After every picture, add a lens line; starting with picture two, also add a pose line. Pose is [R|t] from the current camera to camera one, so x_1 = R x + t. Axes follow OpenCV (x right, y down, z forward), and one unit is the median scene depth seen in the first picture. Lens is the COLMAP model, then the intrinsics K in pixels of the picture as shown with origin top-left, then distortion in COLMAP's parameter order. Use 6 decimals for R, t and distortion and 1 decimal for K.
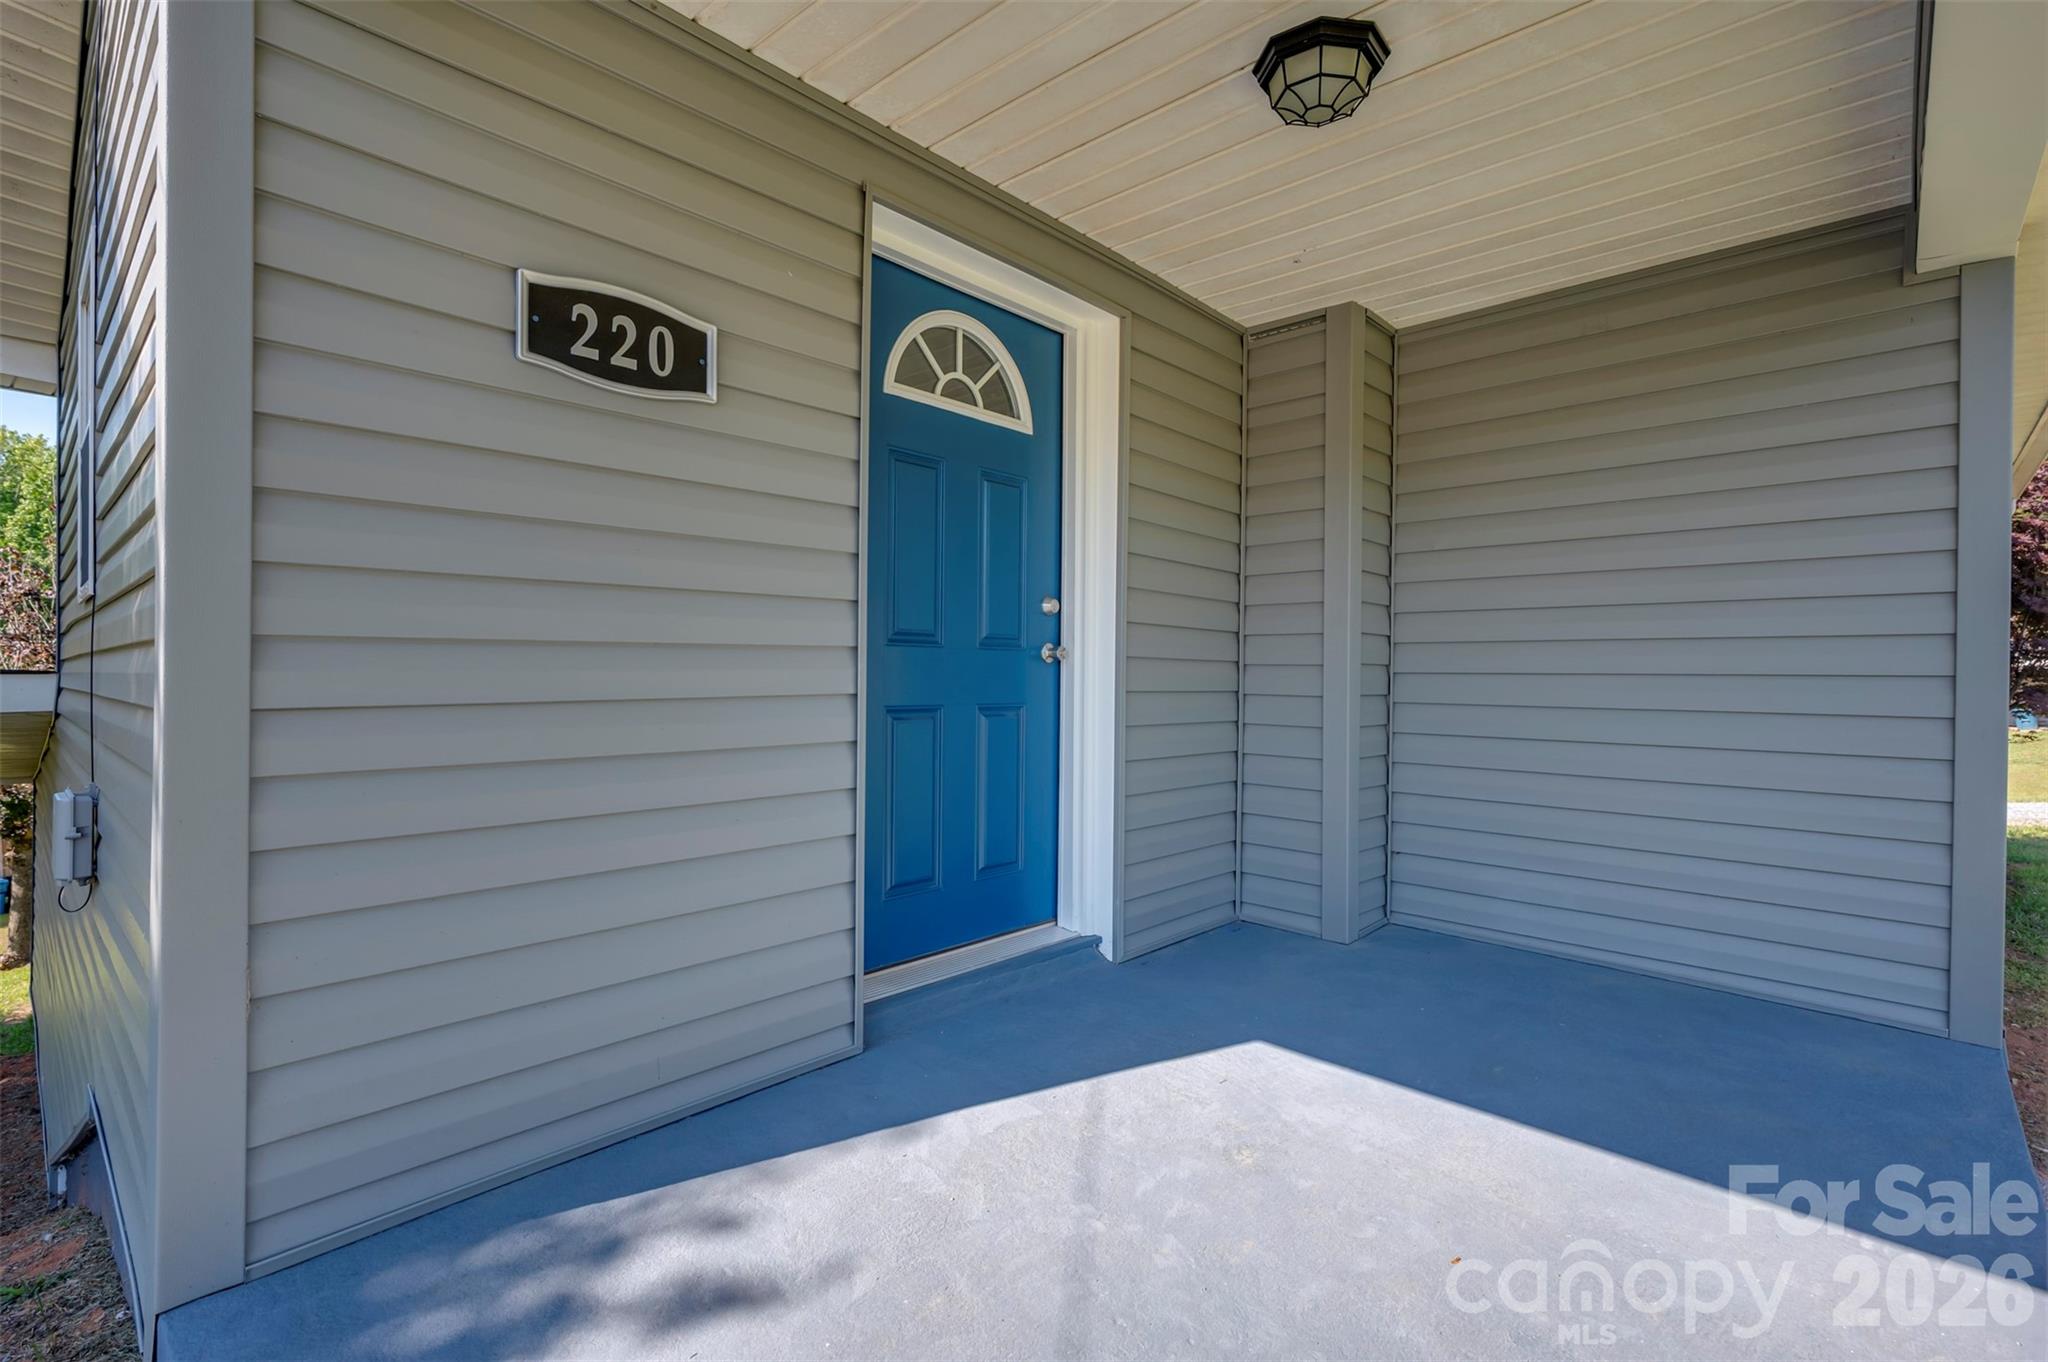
lens RADIAL K [[842.2, 0, 970.3], [0, 842.2, 686.3], [0, 0, 1]] dist [0.000007, 0.000246]
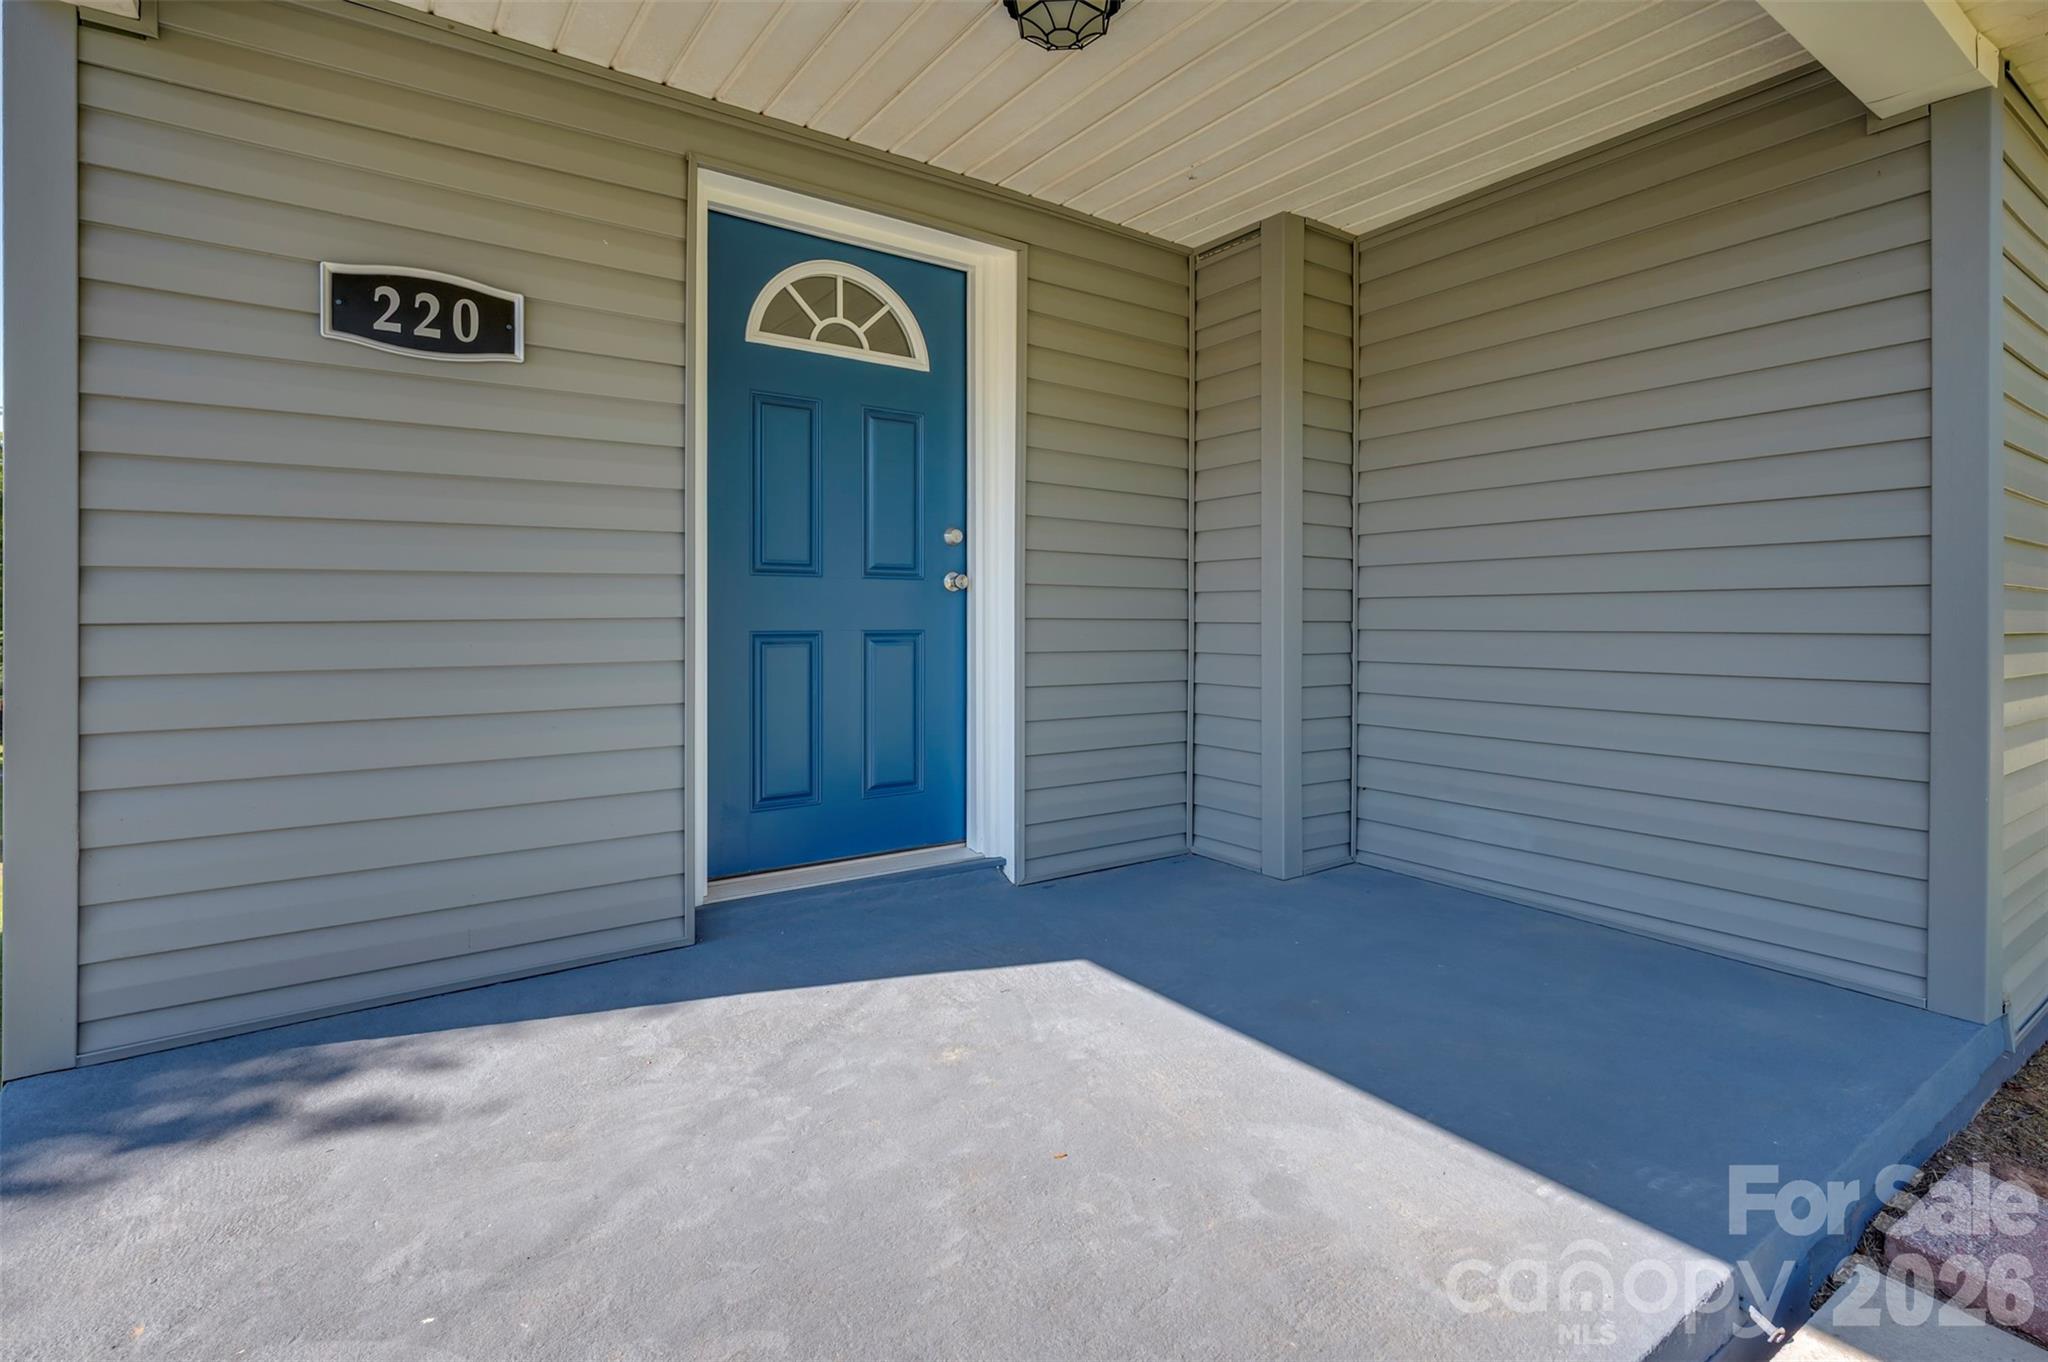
lens RADIAL K [[851.8, 0, 1027.5], [0, 851.8, 633.2], [0, 0, 1]] dist [0.000235, -0.000616]
pose [[0.984059, -0.009909, -0.177568, 0.418018], [0.009713, 0.999951, -0.001974, 0.029674], [0.177579, 0.000218, 0.984107, -0.011727]]
